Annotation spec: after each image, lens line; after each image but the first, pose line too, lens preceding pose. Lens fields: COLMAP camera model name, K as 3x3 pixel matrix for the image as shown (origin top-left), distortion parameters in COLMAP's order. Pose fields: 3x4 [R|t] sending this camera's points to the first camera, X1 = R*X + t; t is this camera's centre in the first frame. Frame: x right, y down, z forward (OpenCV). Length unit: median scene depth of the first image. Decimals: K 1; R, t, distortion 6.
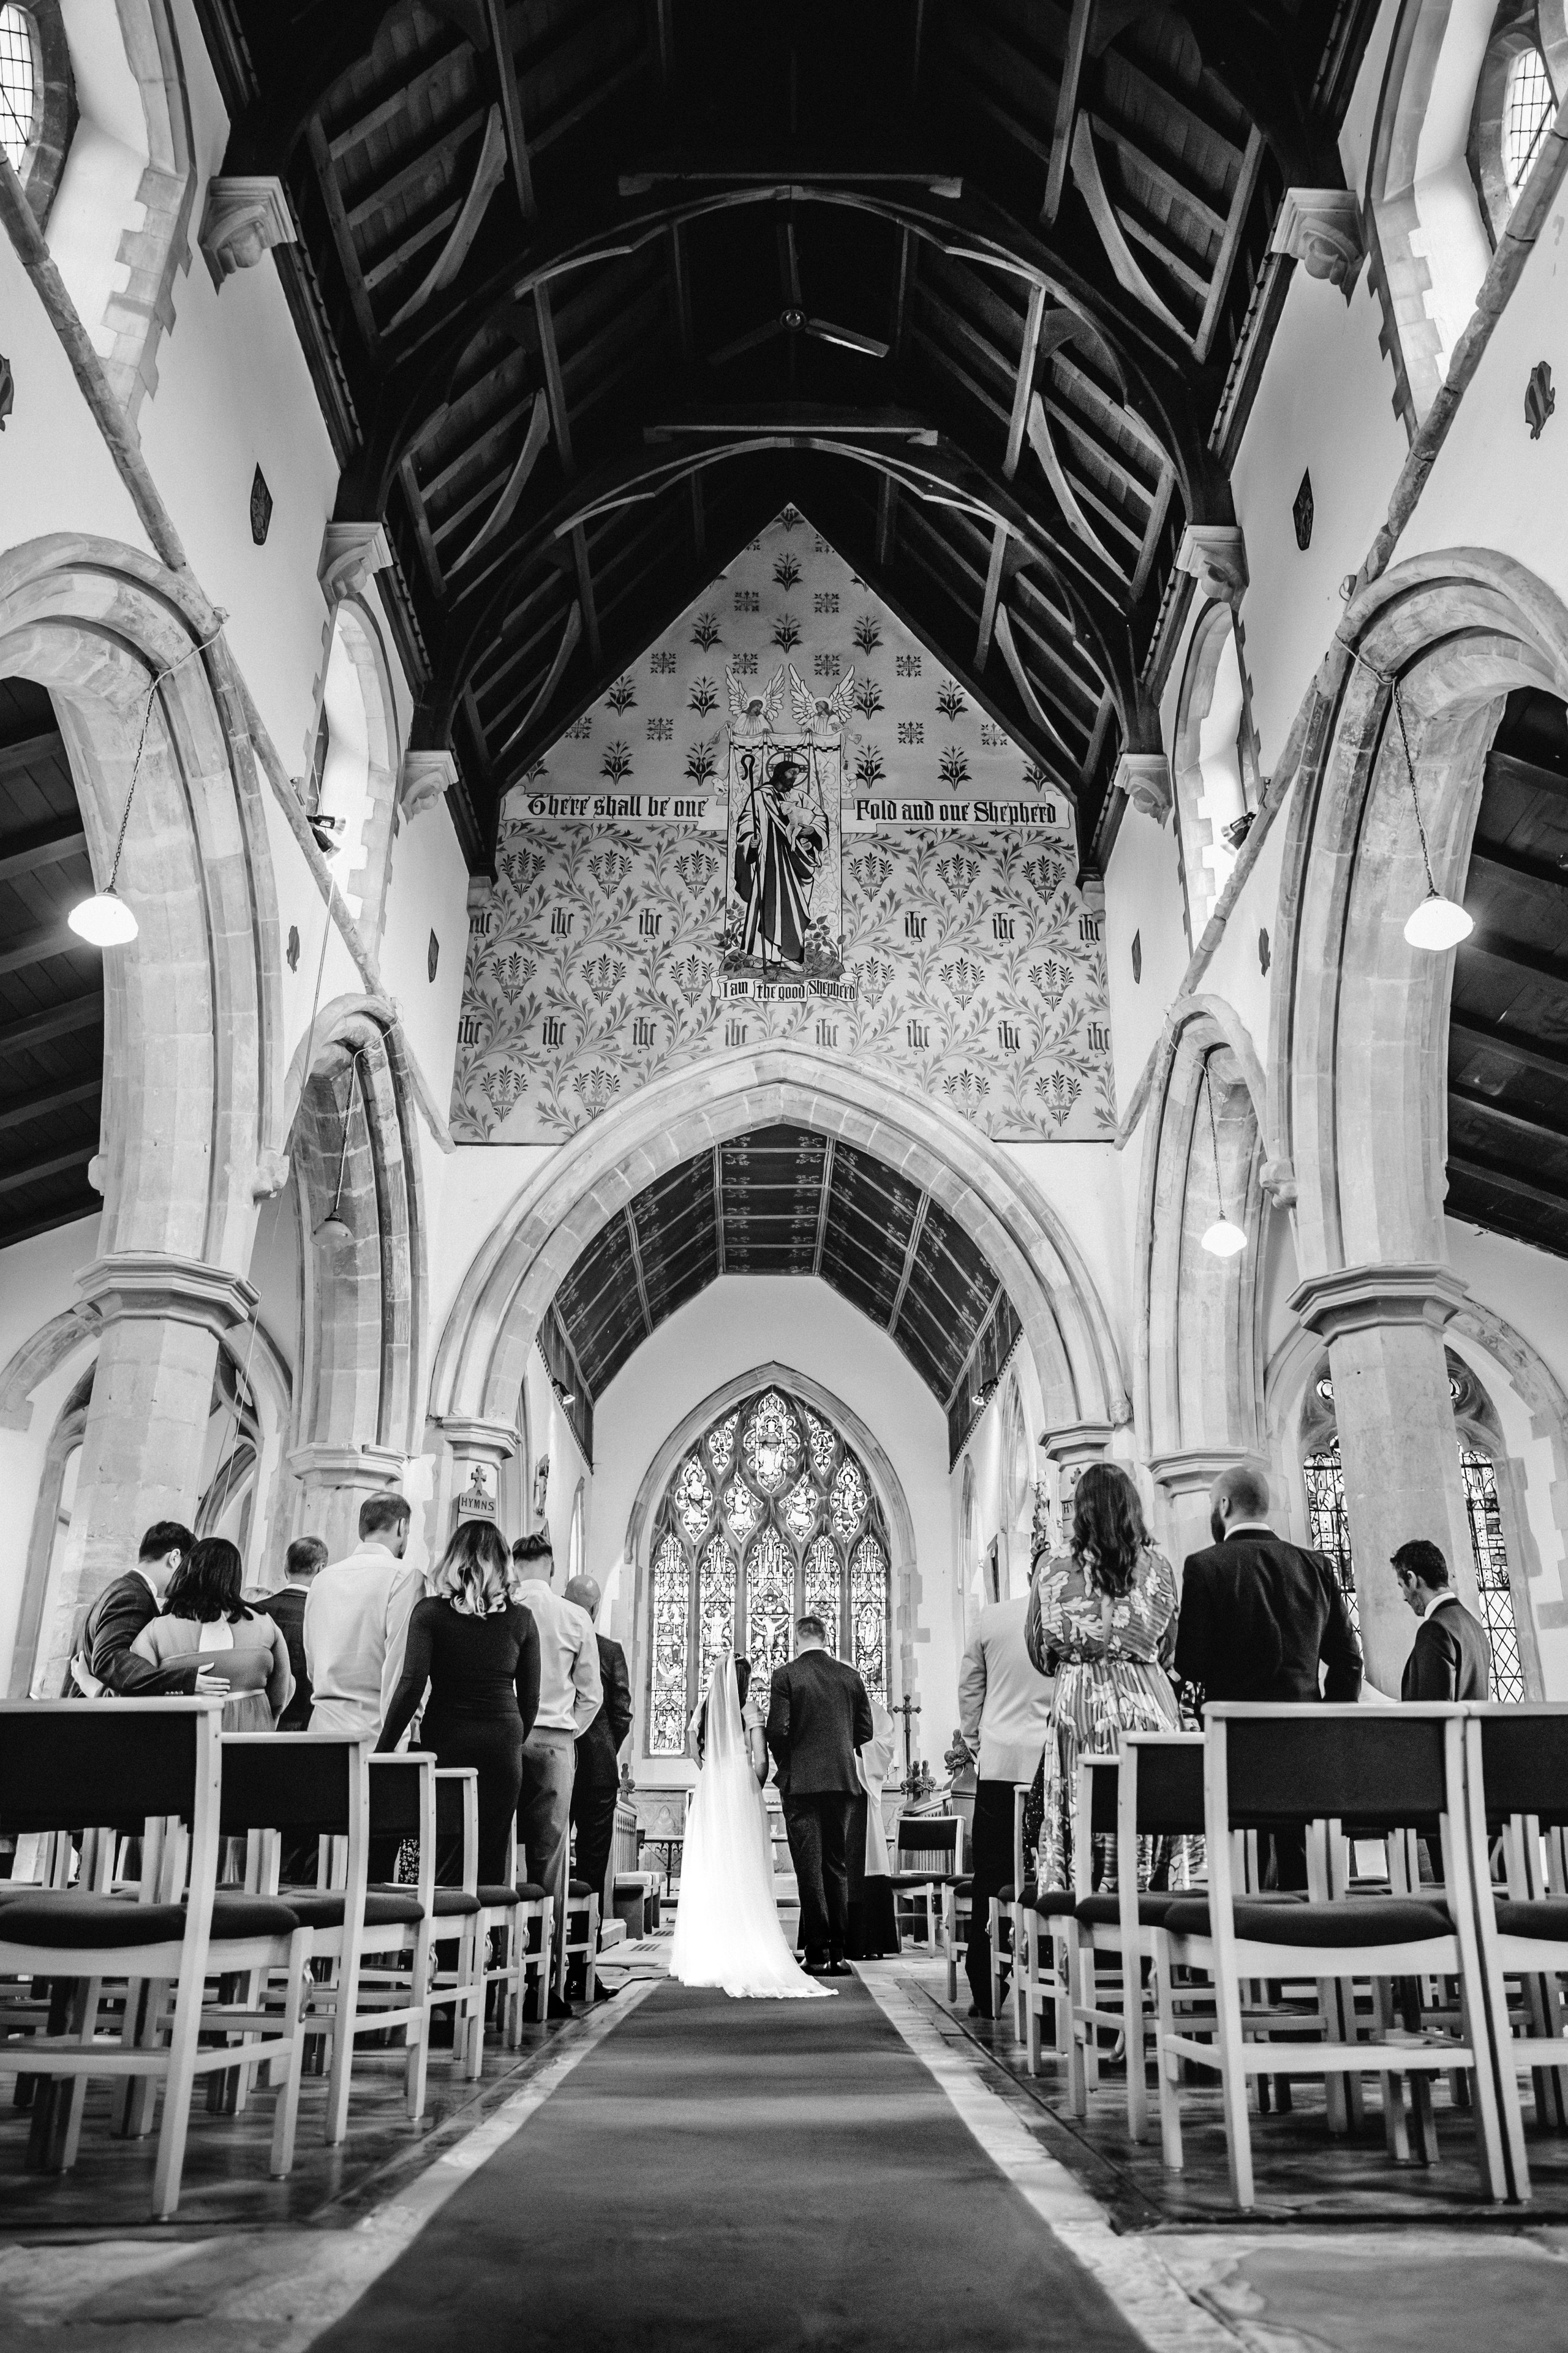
lens RADIAL K [[1757.8, 0, 784.0], [0, 1757.8, 1176.5], [0, 0, 1]] dist [-0.114786, 0.085985]
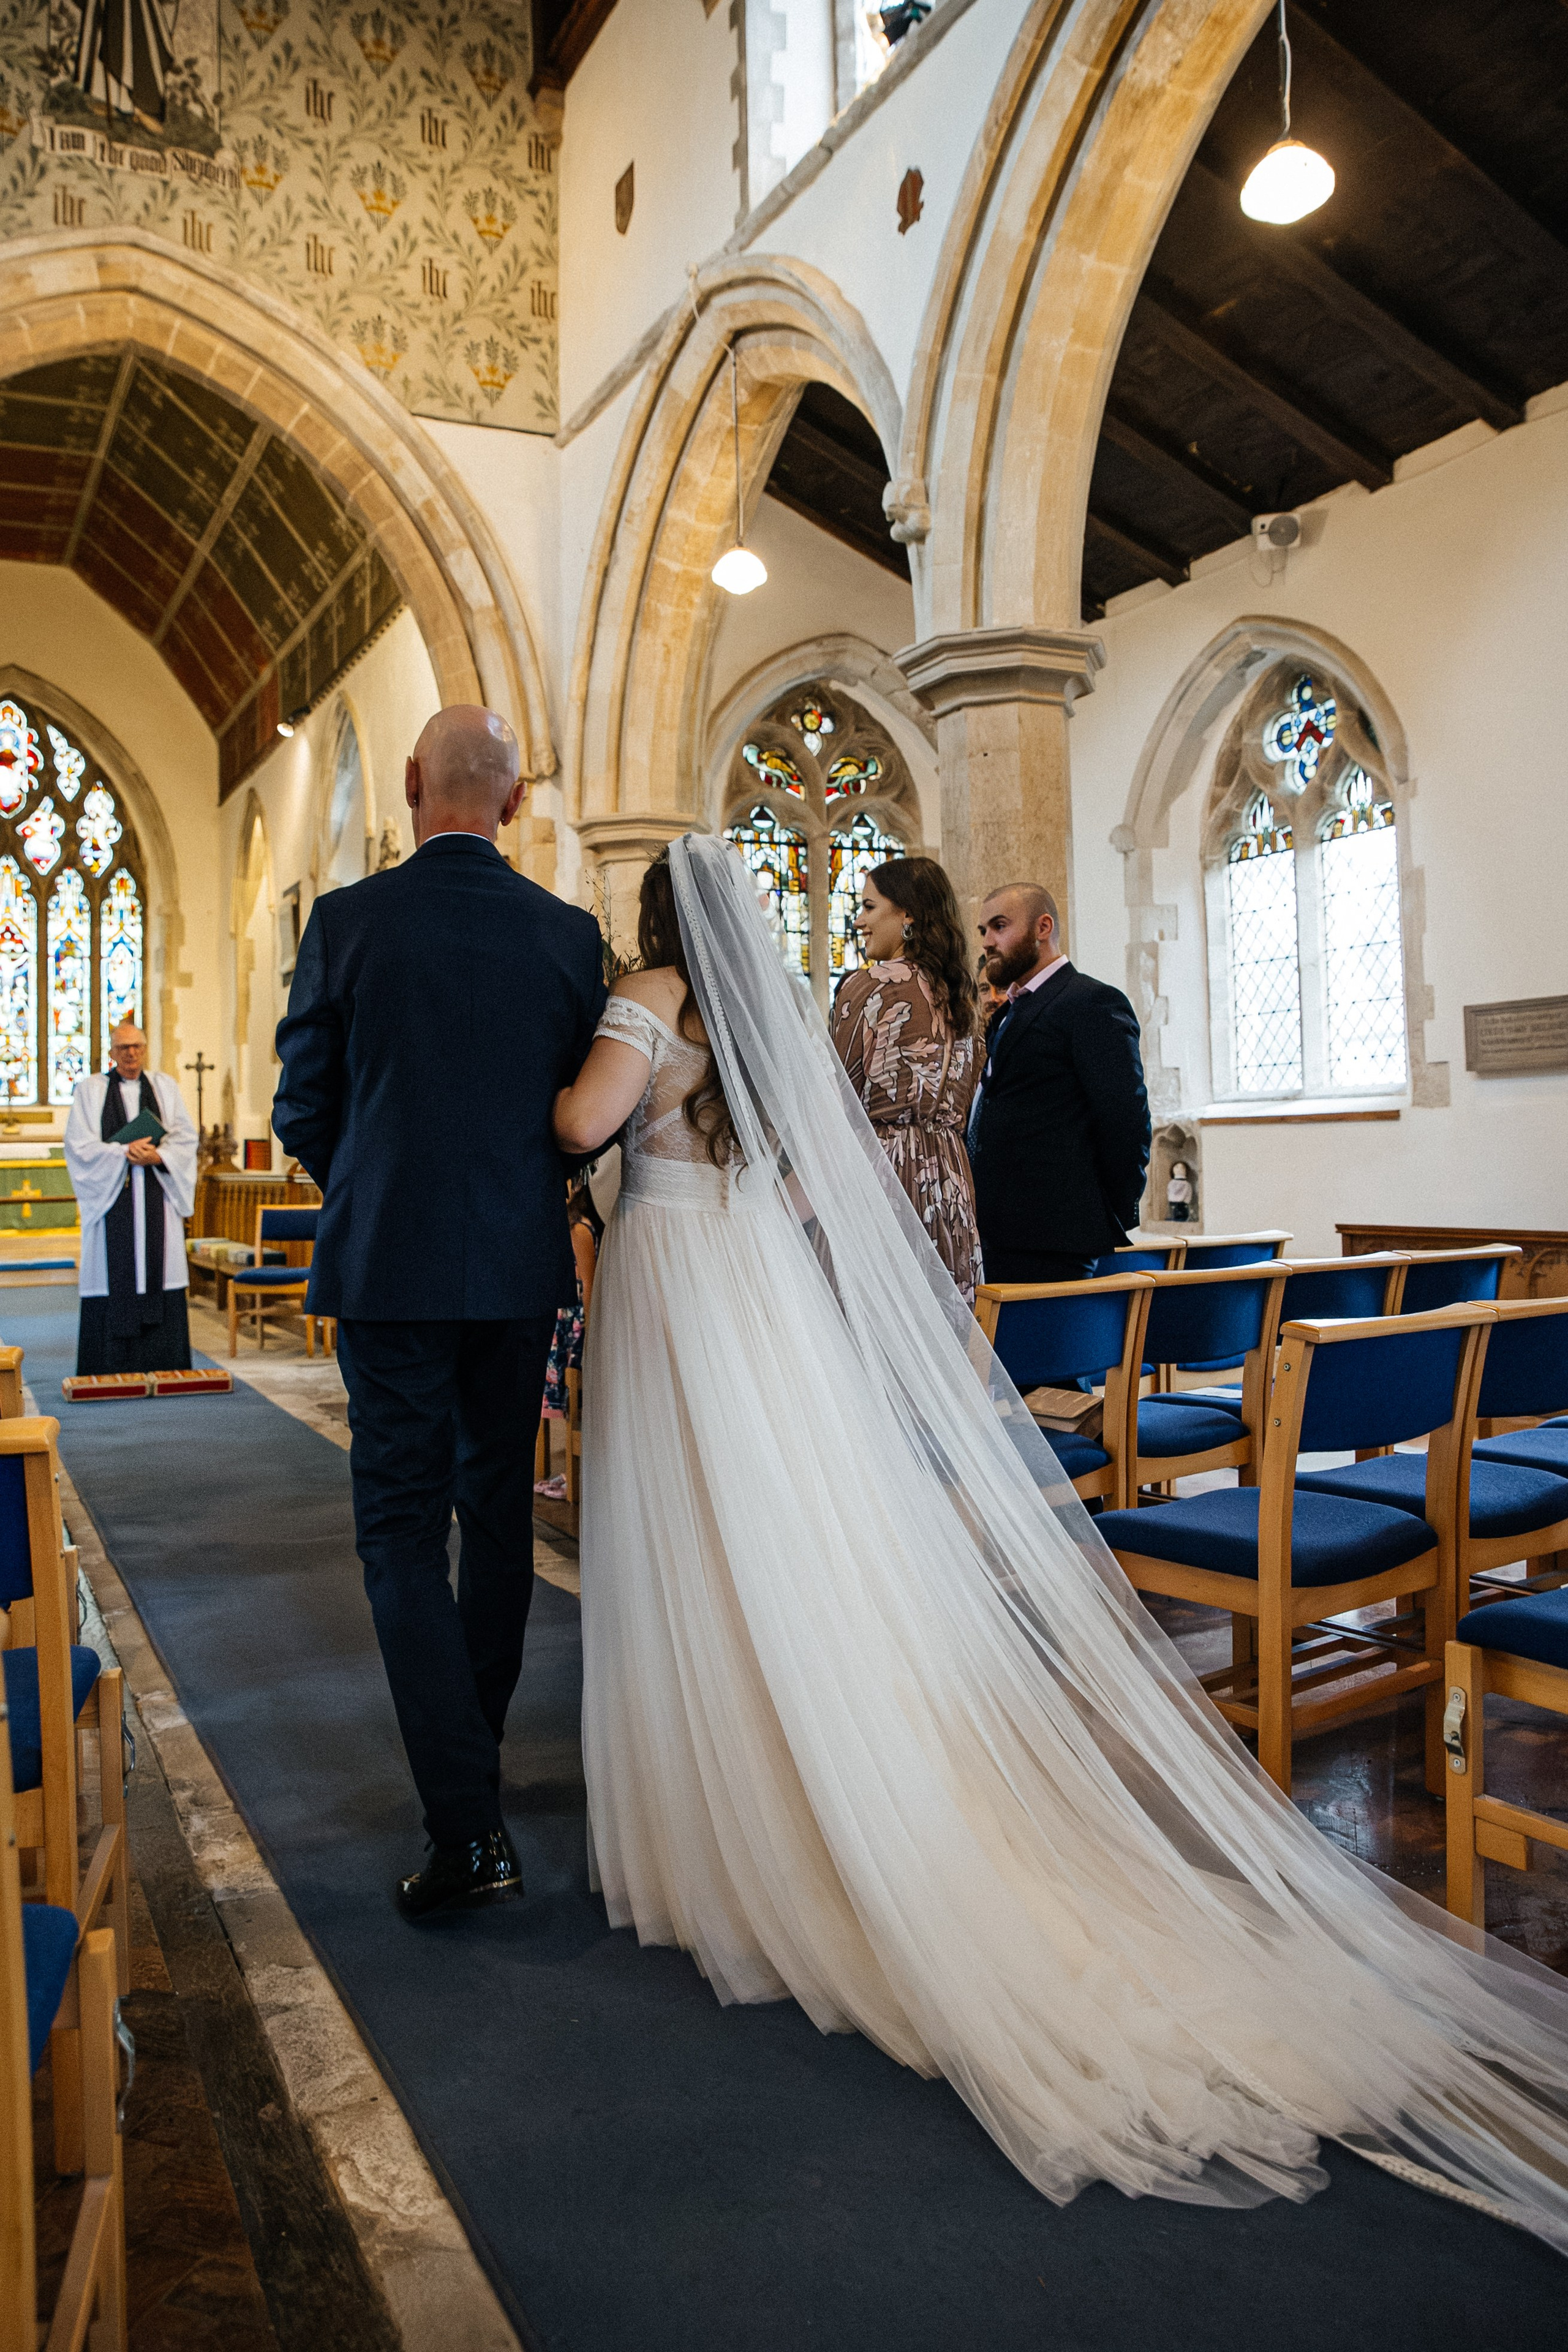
lens RADIAL K [[1757.1, 0, 784.0], [0, 1757.1, 1176.0], [0, 0, 1]] dist [-0.114786, 0.085985]
pose [[0.905270, -0.019163, 0.424404, -0.064518], [-0.137103, 0.932353, 0.334546, 0.018096], [-0.402105, -0.361041, 0.841404, 0.134484]]
